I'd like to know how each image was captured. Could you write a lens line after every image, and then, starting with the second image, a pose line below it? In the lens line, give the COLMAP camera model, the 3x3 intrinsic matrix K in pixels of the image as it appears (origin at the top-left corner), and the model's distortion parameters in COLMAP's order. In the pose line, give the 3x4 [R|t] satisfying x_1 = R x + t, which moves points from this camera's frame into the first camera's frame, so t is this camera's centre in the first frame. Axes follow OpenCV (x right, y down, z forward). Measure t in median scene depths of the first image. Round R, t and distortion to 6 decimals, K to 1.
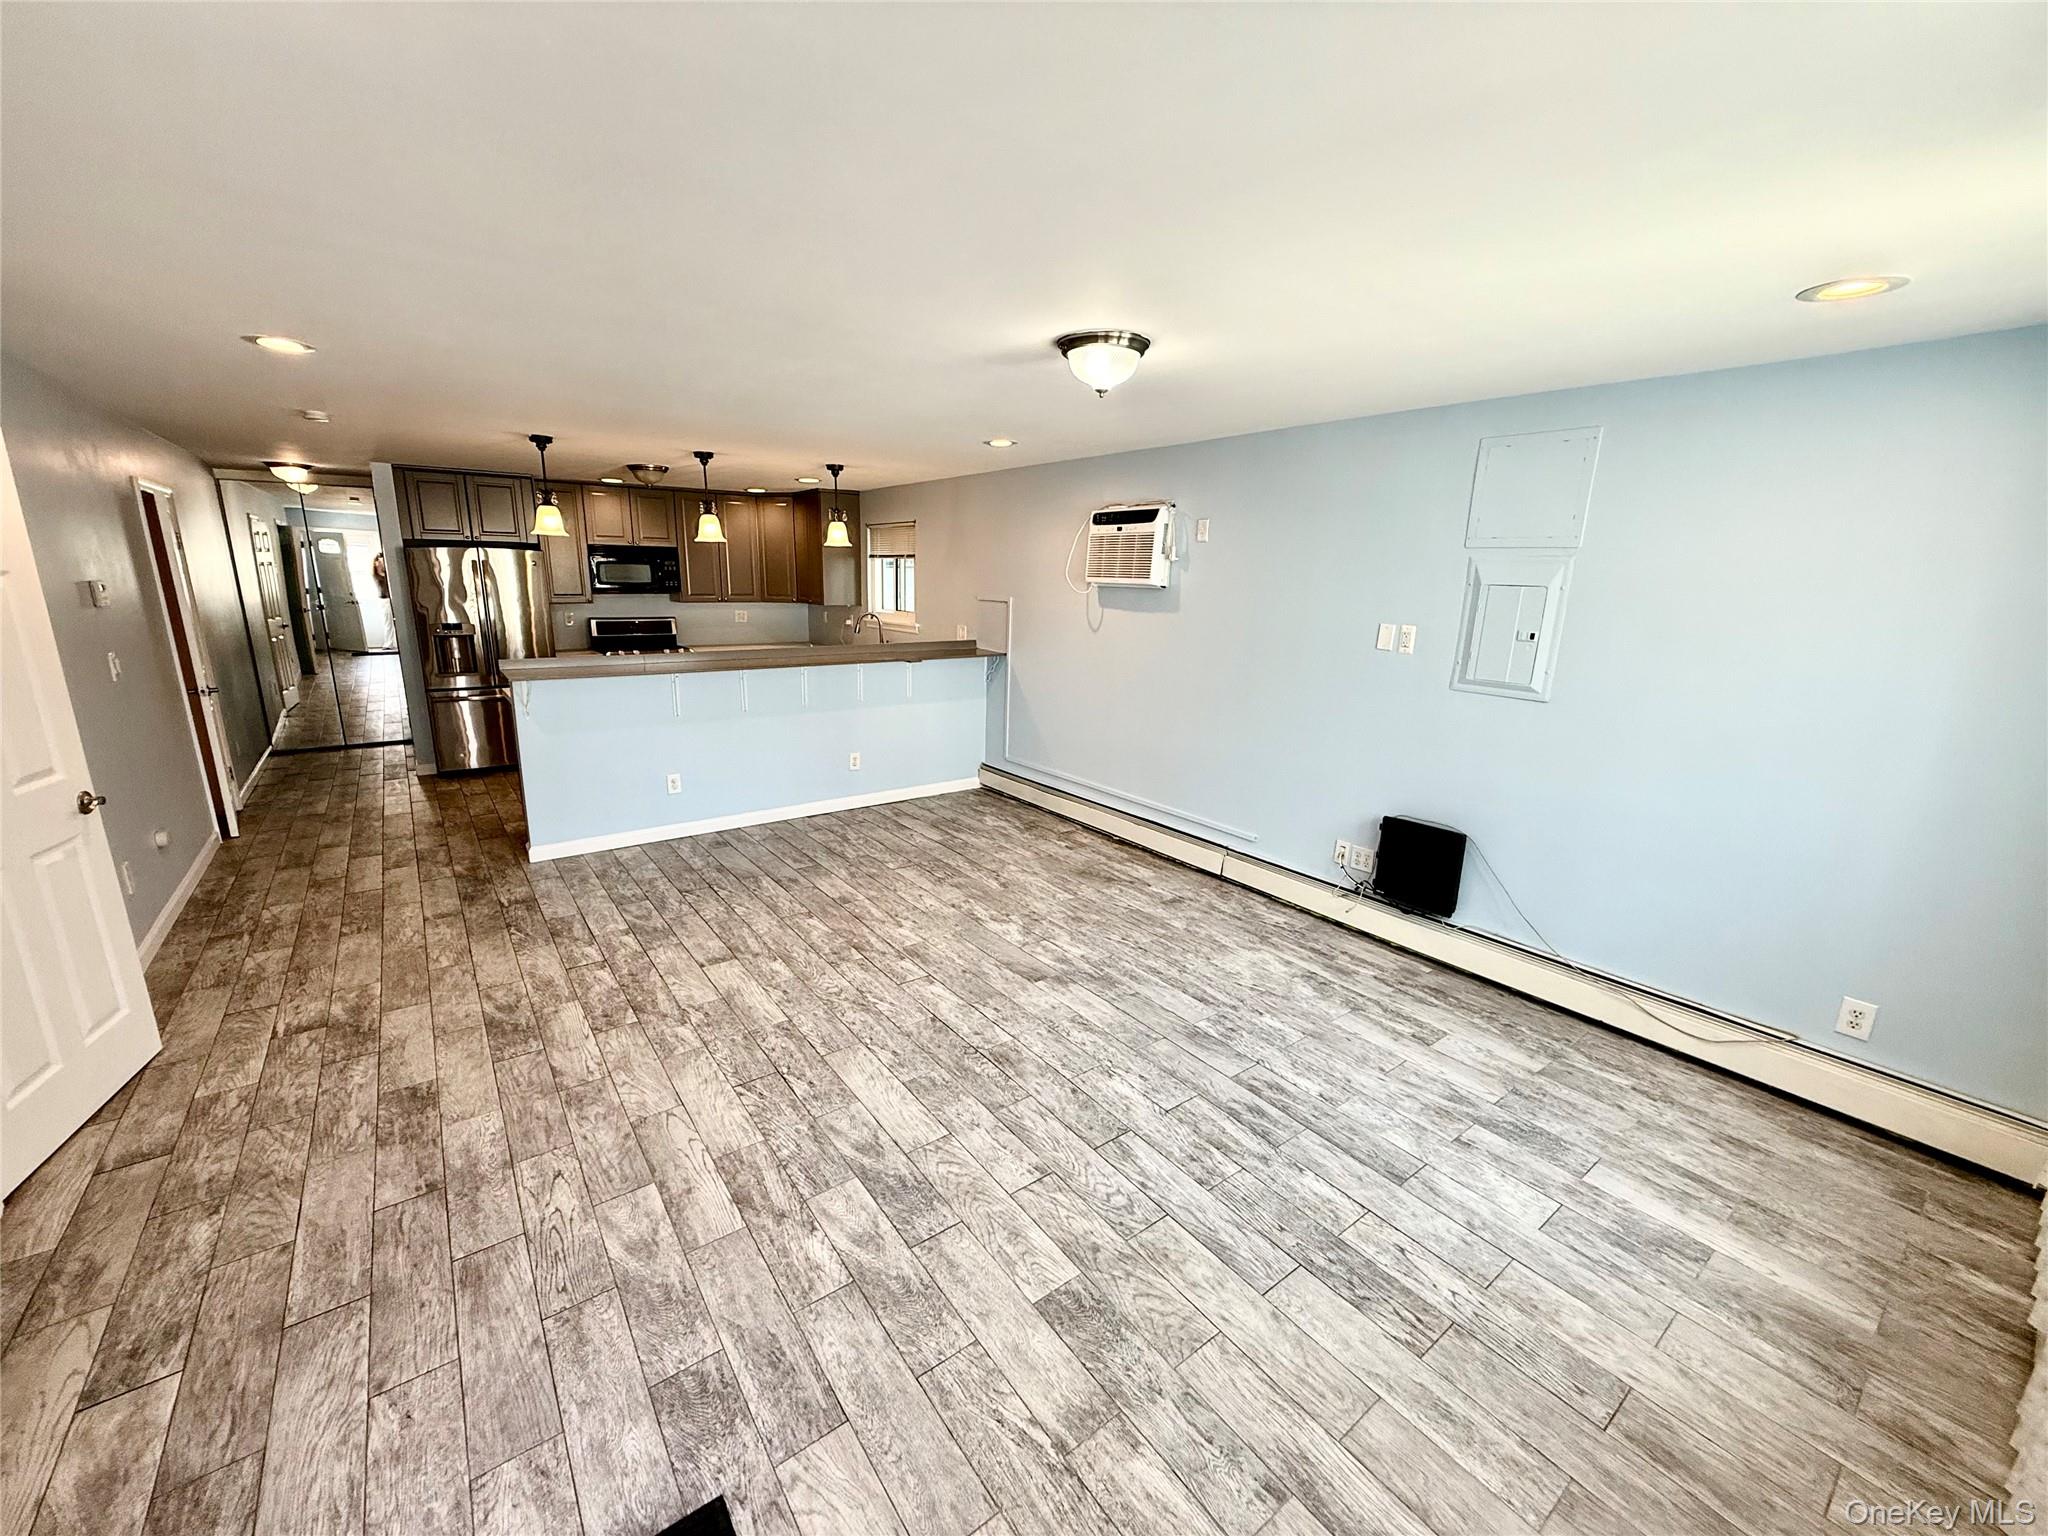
lens RADIAL K [[819.7, 0, 1014.9], [0, 819.7, 775.0], [0, 0, 1]] dist [0.001704, -0.000194]
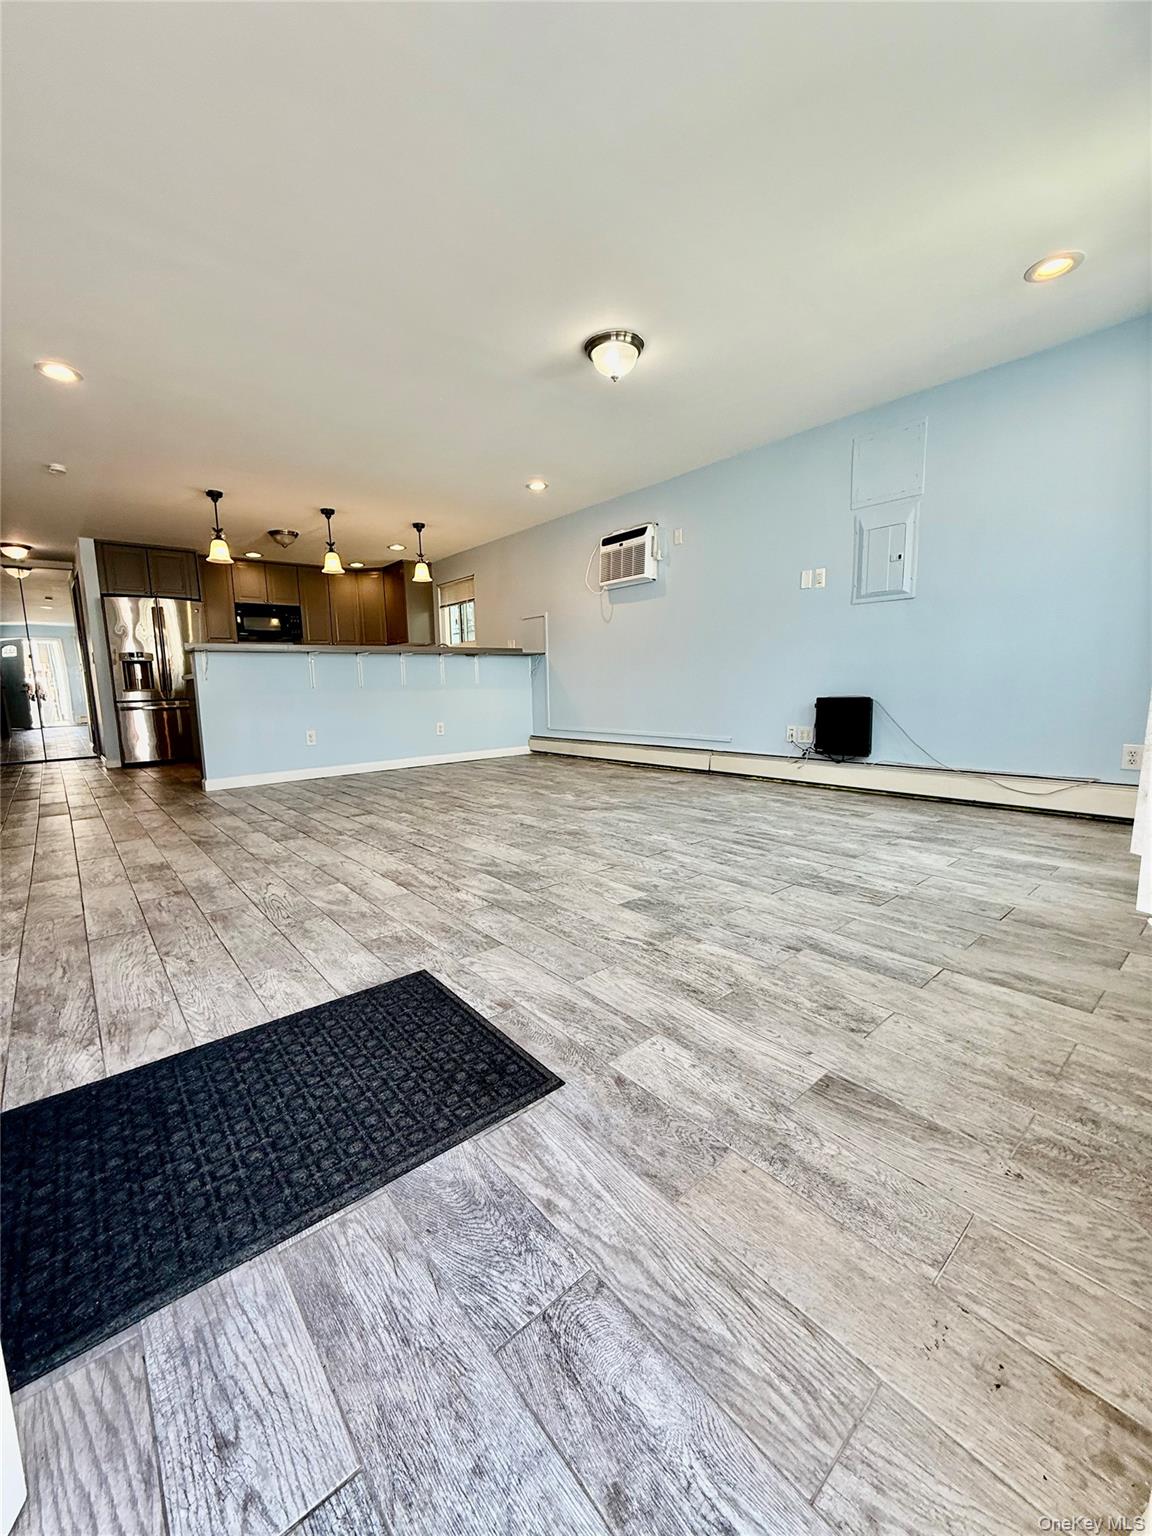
lens RADIAL K [[614.8, 0, 573.7], [0, 614.8, 768.2], [0, 0, 1]] dist [0.001704, -0.000194]
pose [[0.996760, -0.054007, 0.059613, -0.062875], [0.059991, 0.992804, -0.103639, 0.297275], [-0.053587, 0.106880, 0.992827, -0.062066]]
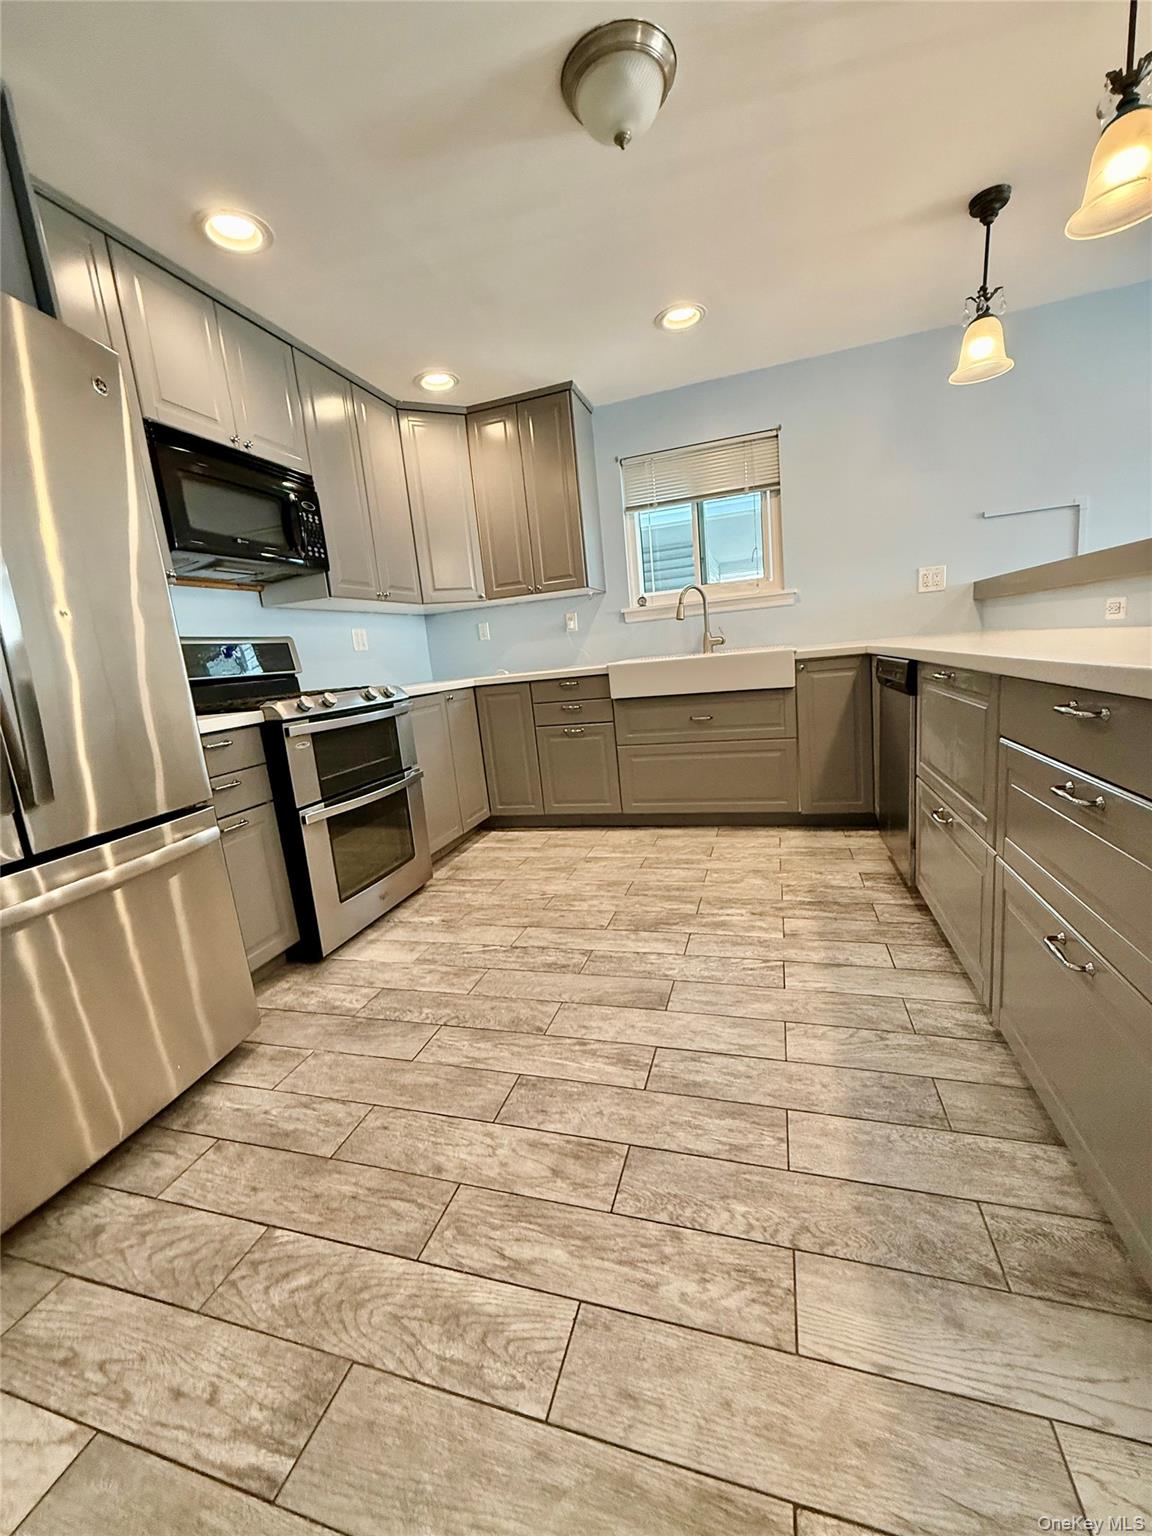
lens RADIAL K [[614.8, 0, 574.3], [0, 614.8, 763.9], [0, 0, 1]] dist [0.001704, -0.000194]
pose [[0.804093, -0.197955, 0.560579, -1.186034], [0.246307, 0.969129, -0.011077, -0.184099], [-0.541080, 0.146981, 0.828027, 1.507449]]
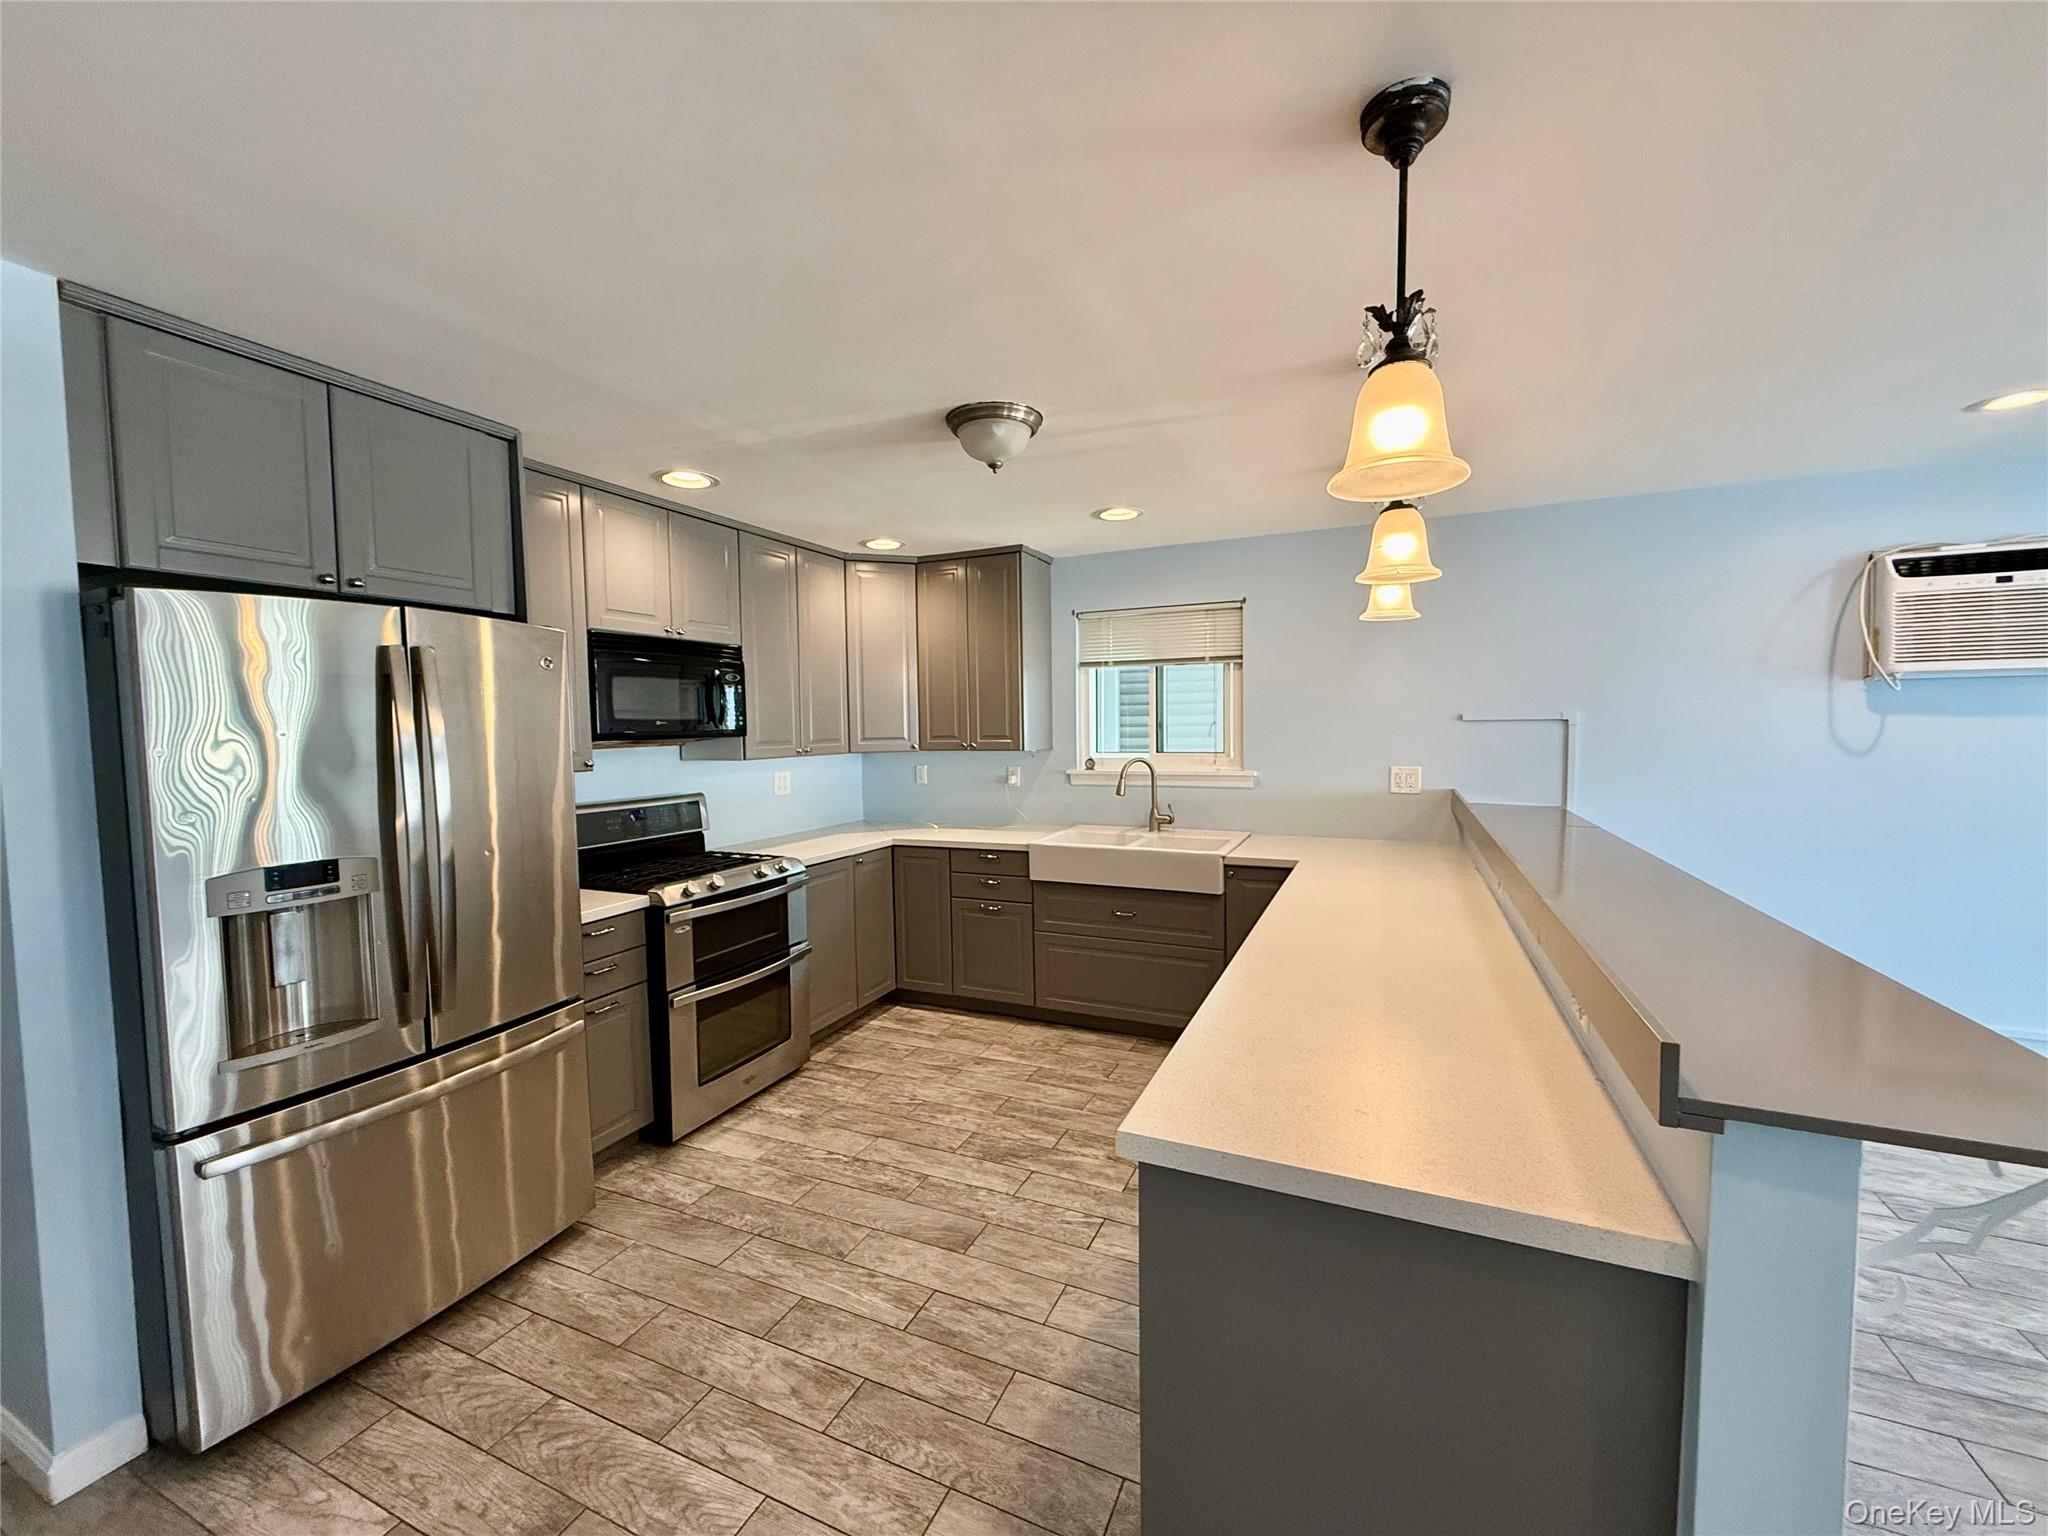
lens RADIAL K [[819.7, 0, 1016.5], [0, 819.7, 767.9], [0, 0, 1]] dist [0.001704, -0.000194]
pose [[0.876351, -0.057918, 0.478178, -1.149265], [0.145221, 0.978320, -0.147648, -0.265432], [-0.459260, 0.198833, 0.865763, 1.219573]]
